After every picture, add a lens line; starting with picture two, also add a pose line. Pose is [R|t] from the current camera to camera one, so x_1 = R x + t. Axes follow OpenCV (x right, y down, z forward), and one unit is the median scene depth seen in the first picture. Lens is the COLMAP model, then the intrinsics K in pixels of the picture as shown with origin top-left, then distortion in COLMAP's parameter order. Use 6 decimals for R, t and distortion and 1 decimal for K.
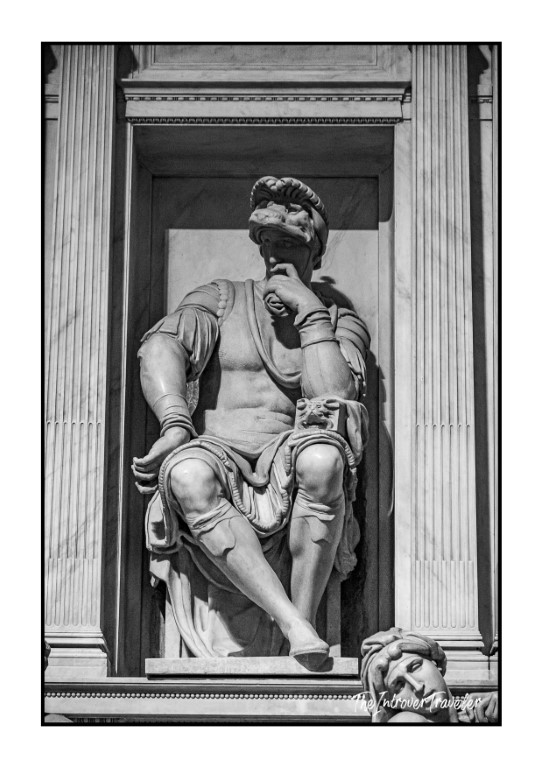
lens RADIAL K [[2471.2, 0, 267.3], [0, 2471.2, 419.5], [0, 0, 1]] dist [-0.036963, 0.000000]
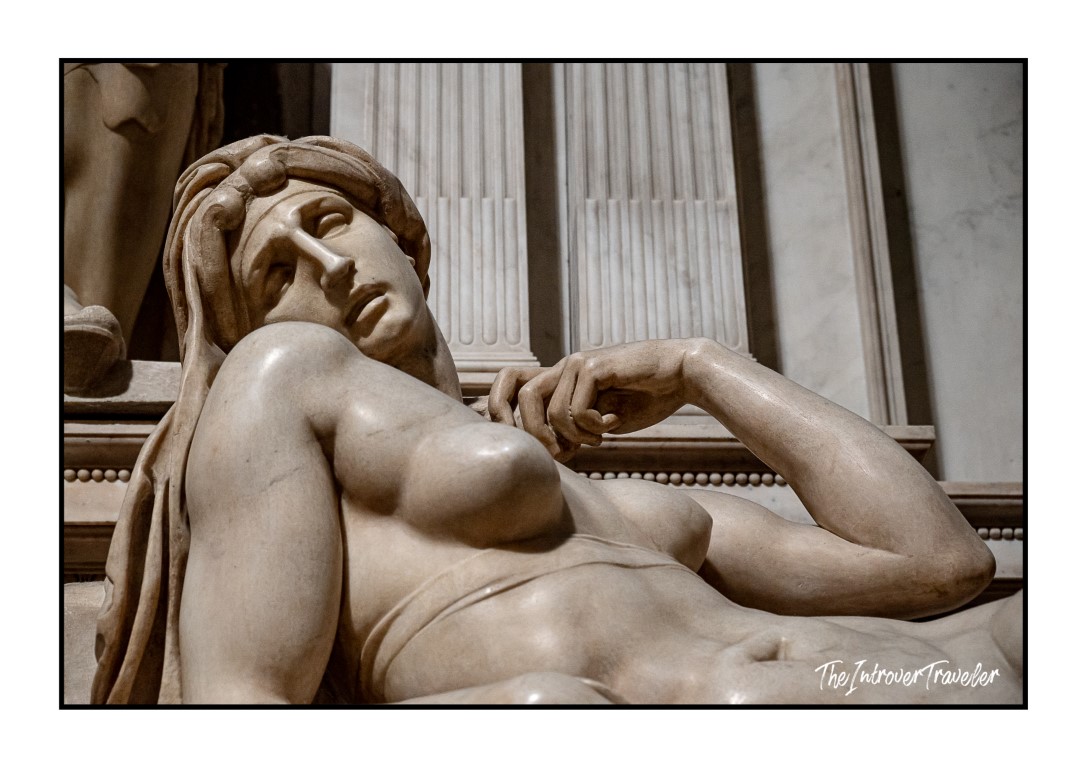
lens RADIAL K [[2275.2, 0, 533.9], [0, 2275.2, 376.0], [0, 0, 1]] dist [0.008204, 0.000000]
pose [[0.996940, 0.008883, 0.077662, 0.056802], [0.009655, 0.971923, -0.235102, 0.169504], [-0.077570, 0.235133, 0.968863, 0.636713]]
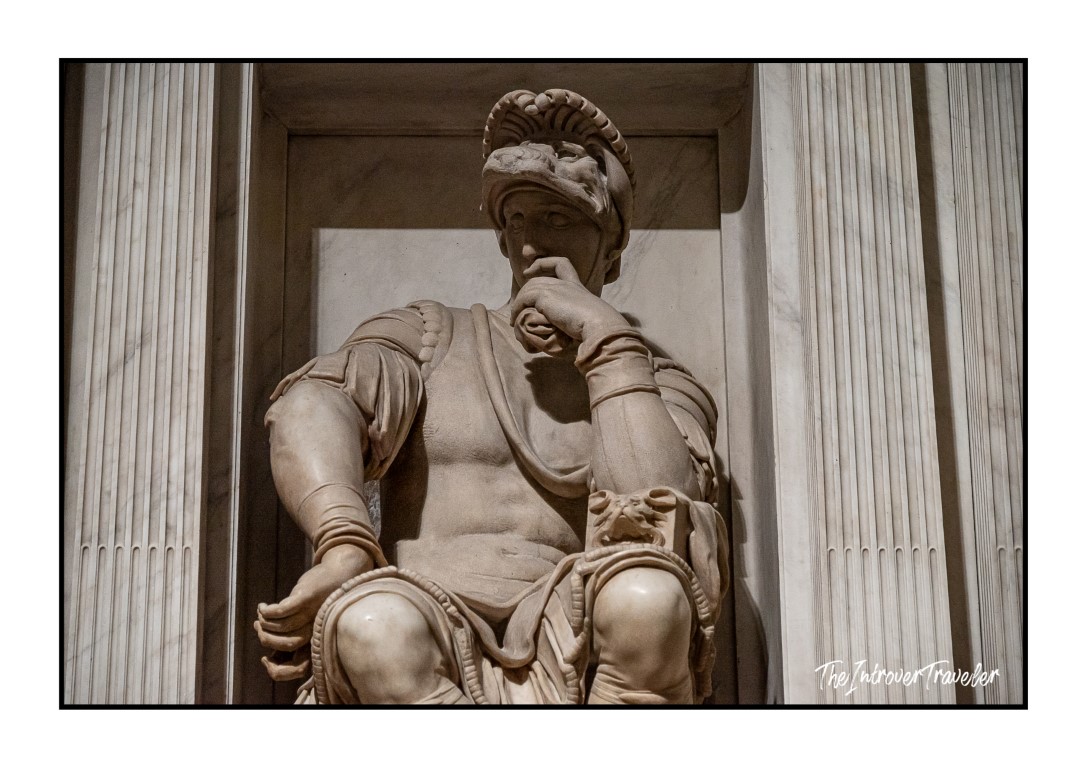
lens RADIAL K [[3438.1, 0, 473.7], [0, 3438.1, 363.4], [0, 0, 1]] dist [0.019909, 0.000000]
pose [[0.999576, 0.001027, 0.029082, -0.030940], [0.004168, 0.984022, -0.178000, 0.088077], [-0.028801, 0.178046, 0.983601, 0.315284]]
